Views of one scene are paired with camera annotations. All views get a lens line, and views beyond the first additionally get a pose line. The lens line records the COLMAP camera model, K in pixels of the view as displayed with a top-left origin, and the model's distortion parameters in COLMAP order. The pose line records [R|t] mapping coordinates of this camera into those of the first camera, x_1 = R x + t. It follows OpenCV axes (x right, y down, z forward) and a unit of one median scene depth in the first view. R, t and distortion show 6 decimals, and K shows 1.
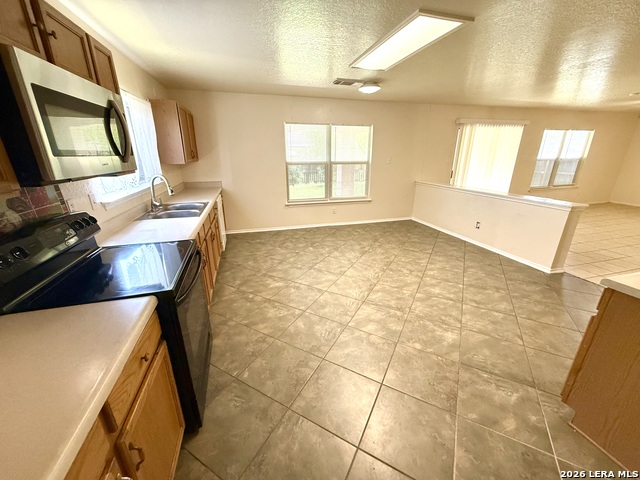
lens RADIAL K [[256.9, 0, 317.7], [0, 256.9, 239.4], [0, 0, 1]] dist [-0.000566, 0.000026]
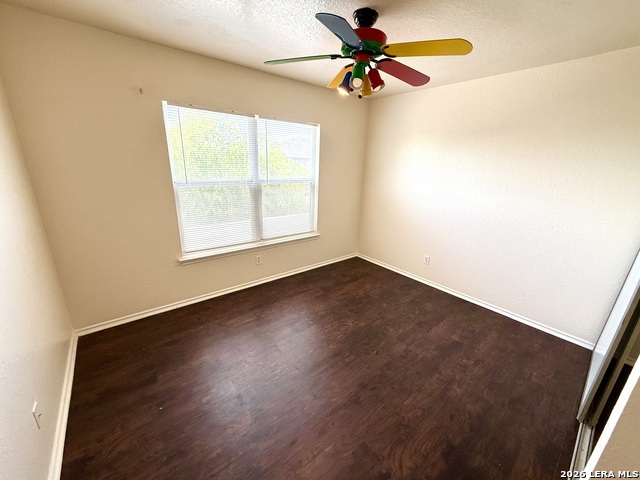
lens RADIAL K [[256.9, 0, 317.7], [0, 256.9, 239.4], [0, 0, 1]] dist [-0.000566, 0.000026]
pose [[0.920016, -0.086927, 0.382119, -0.075210], [0.099334, 0.994972, -0.012821, -0.180498], [-0.379083, 0.049752, 0.924024, 0.510036]]
